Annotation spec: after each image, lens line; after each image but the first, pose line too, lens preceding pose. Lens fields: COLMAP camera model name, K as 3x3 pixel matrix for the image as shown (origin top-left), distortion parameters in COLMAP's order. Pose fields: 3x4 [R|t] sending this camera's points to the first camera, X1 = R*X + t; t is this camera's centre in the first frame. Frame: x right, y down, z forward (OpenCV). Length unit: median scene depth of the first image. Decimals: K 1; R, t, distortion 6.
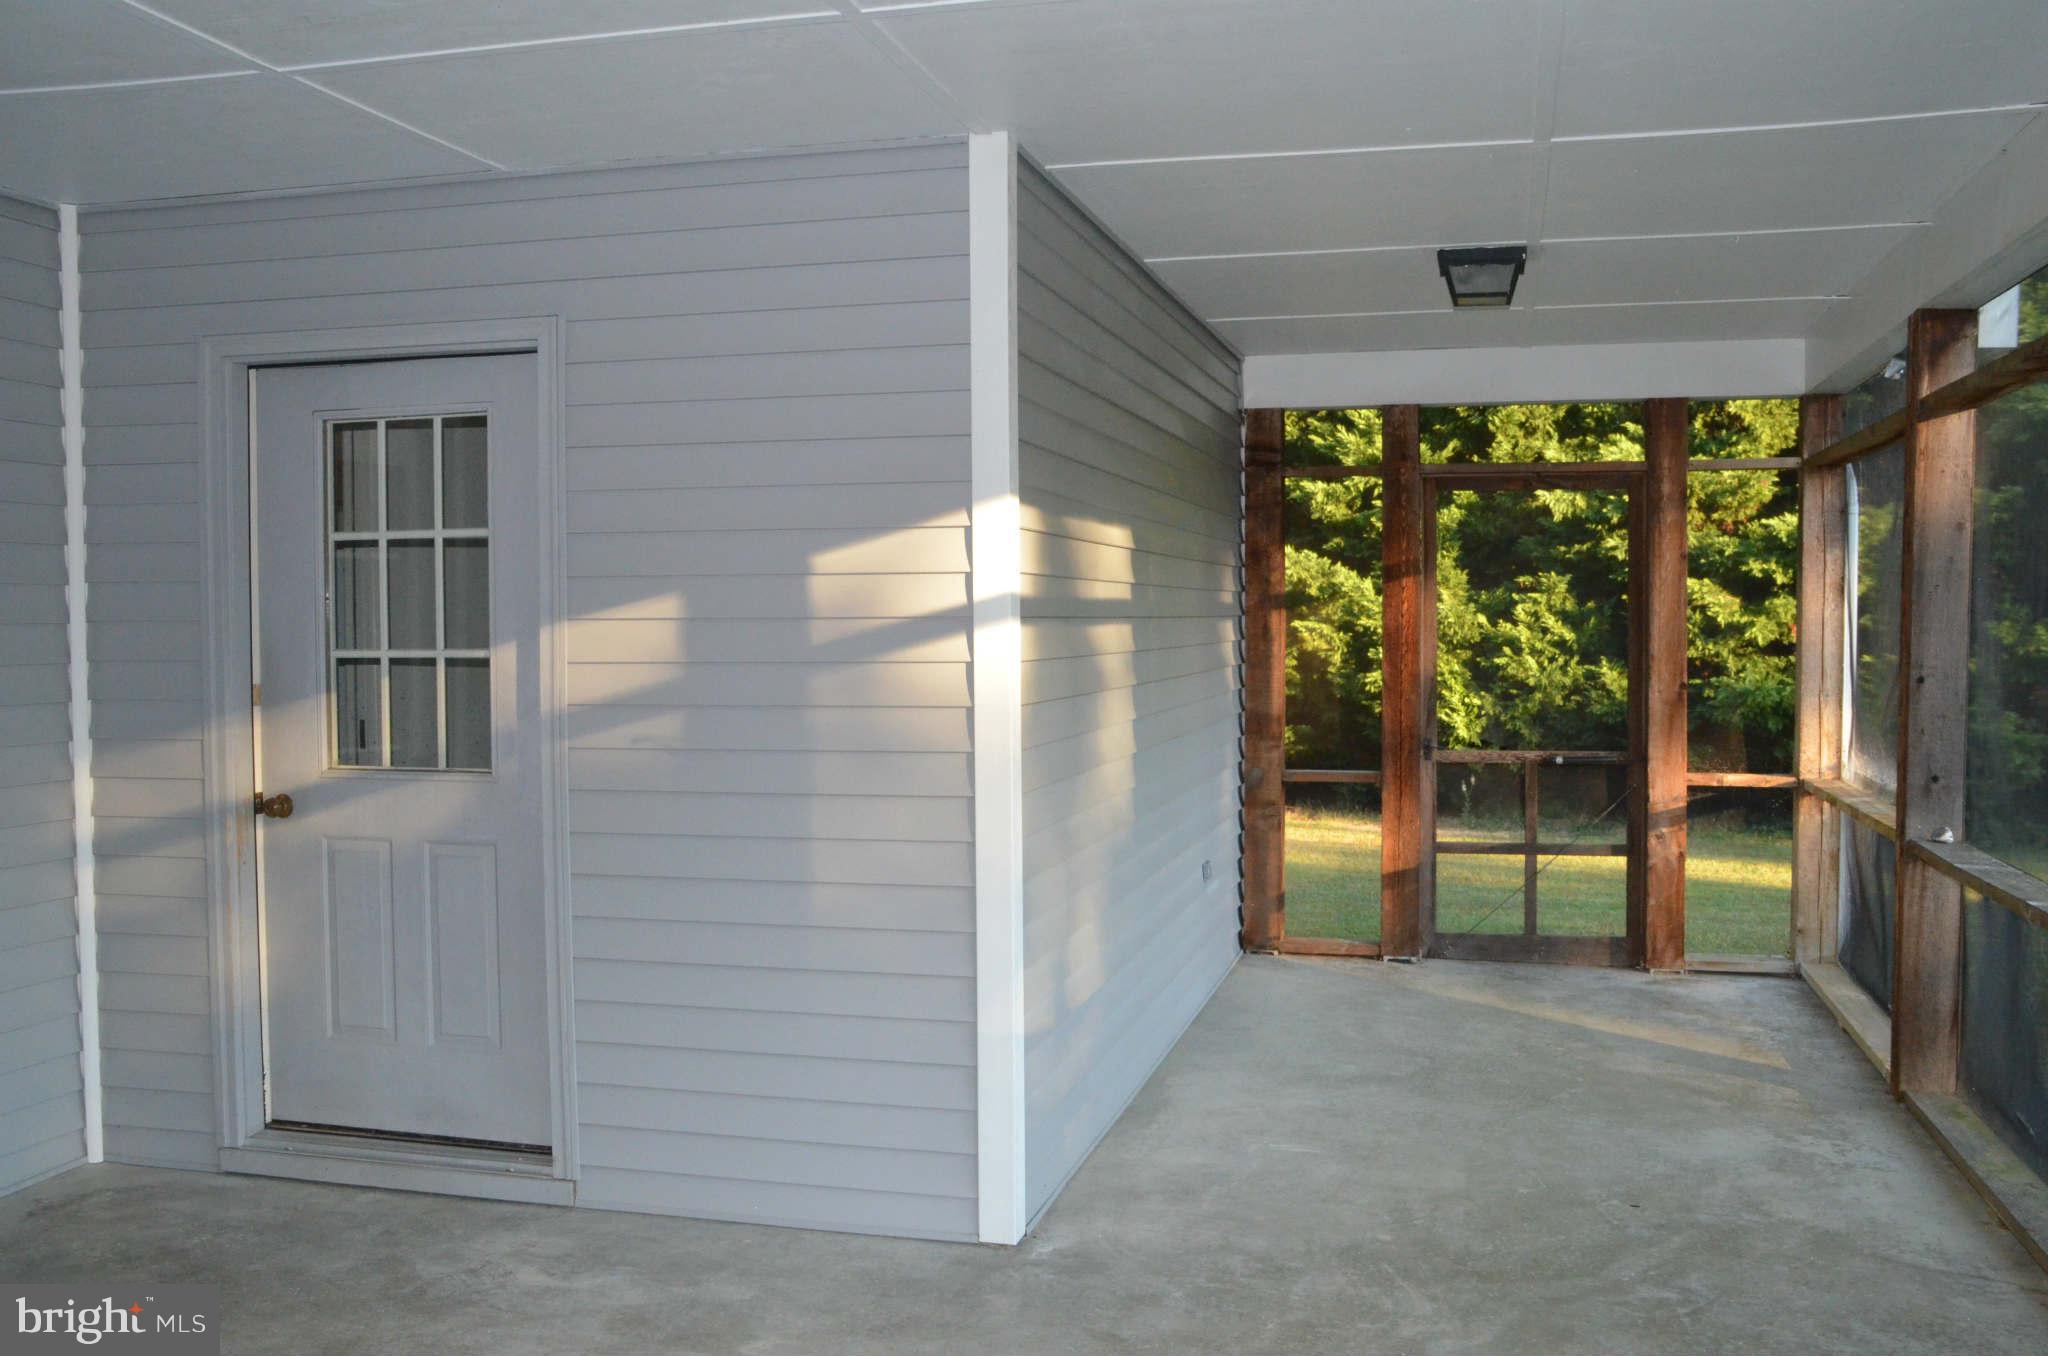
lens RADIAL K [[1917.2, 0, 1021.5], [0, 1917.2, 679.7], [0, 0, 1]] dist [-0.165563, 0.224518]
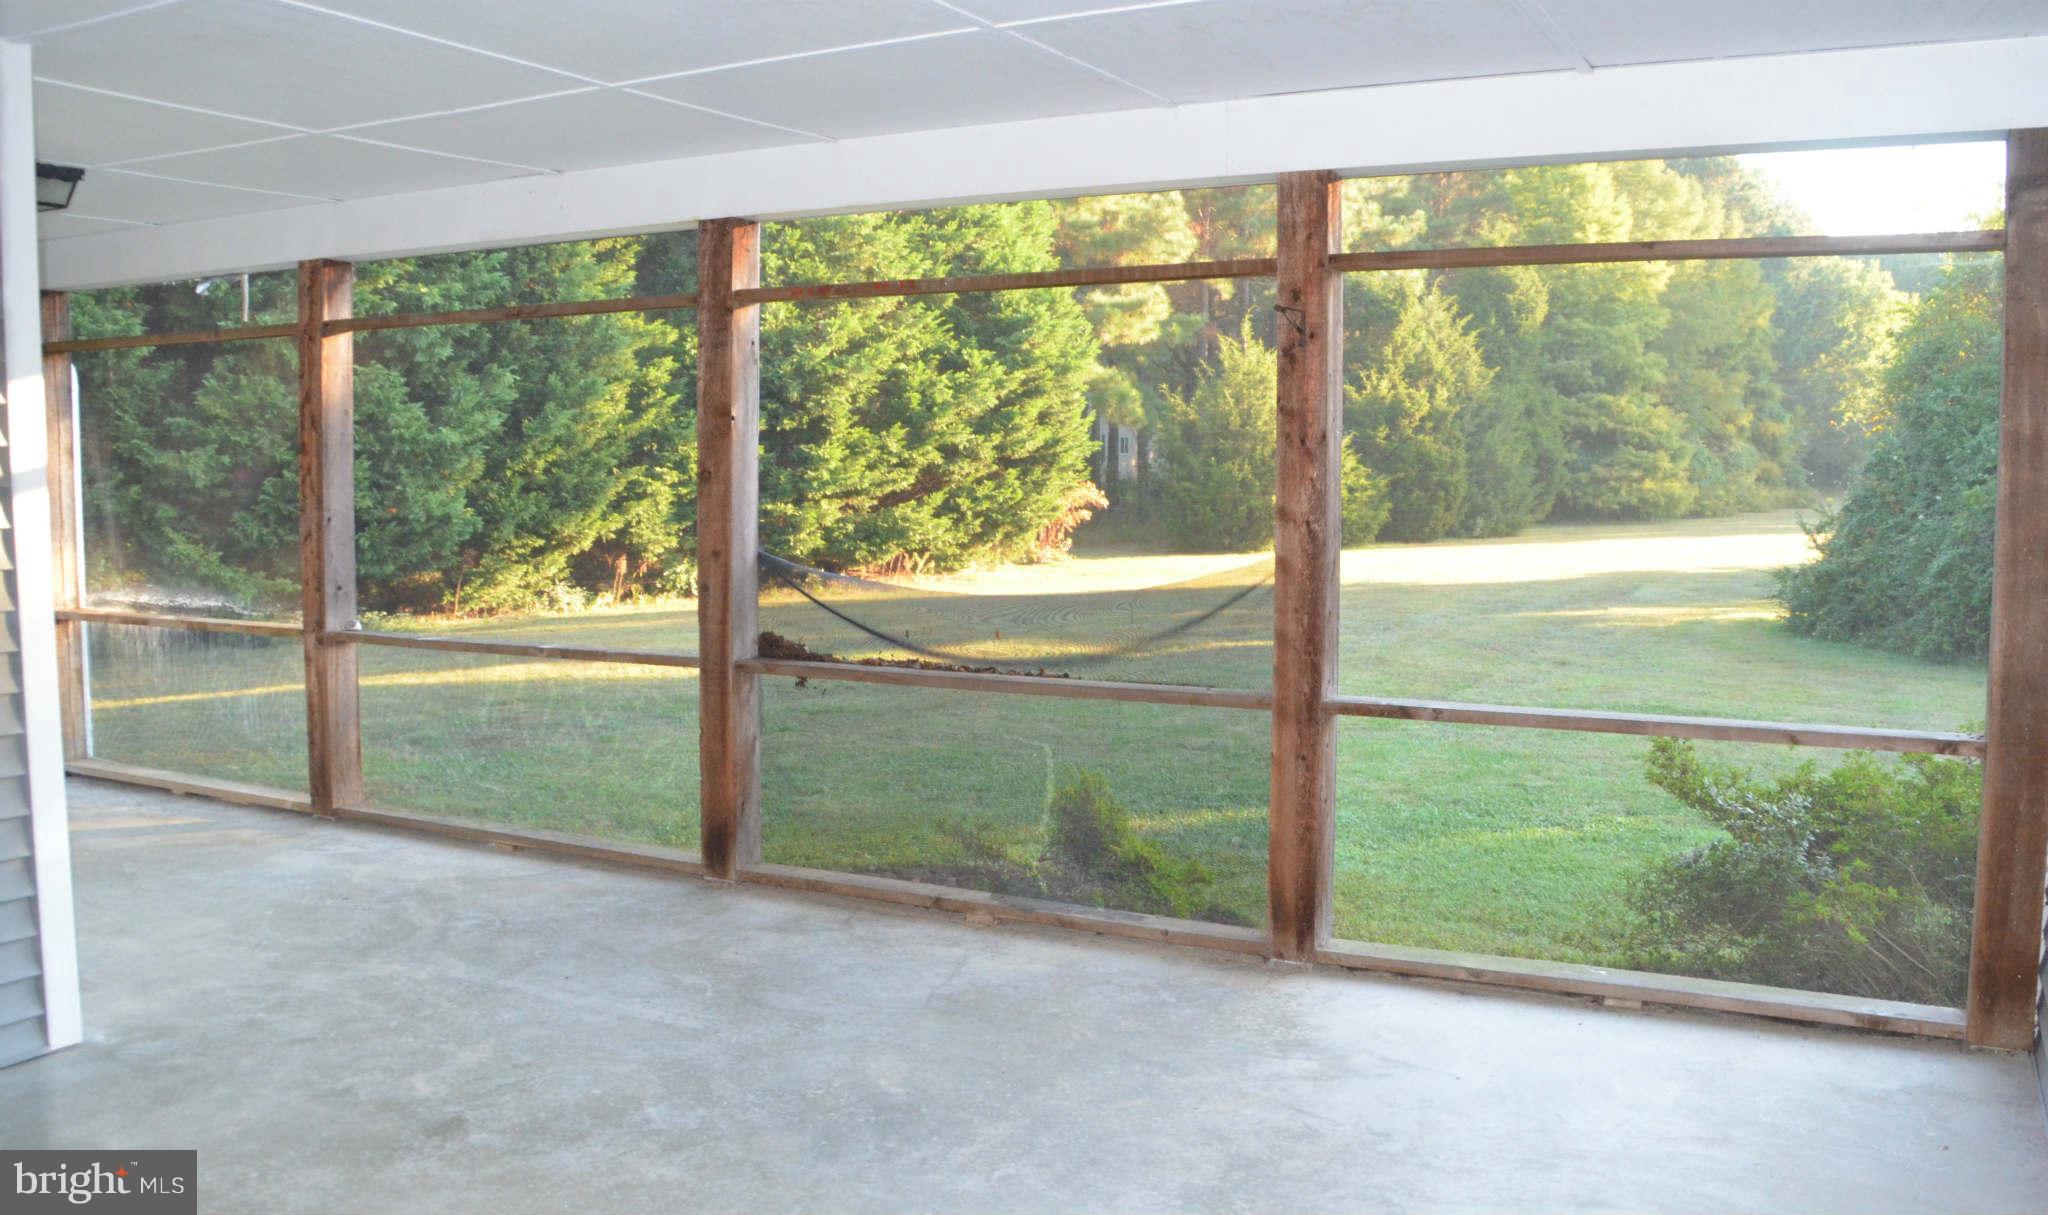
lens RADIAL K [[1763.1, 0, 1023.6], [0, 1763.1, 606.9], [0, 0, 1]] dist [-0.002806, -0.001662]
pose [[0.241927, -0.080887, 0.966917, -0.896533], [0.040225, 0.996499, 0.073298, -0.013675], [-0.969460, 0.021161, 0.244333, 0.203751]]
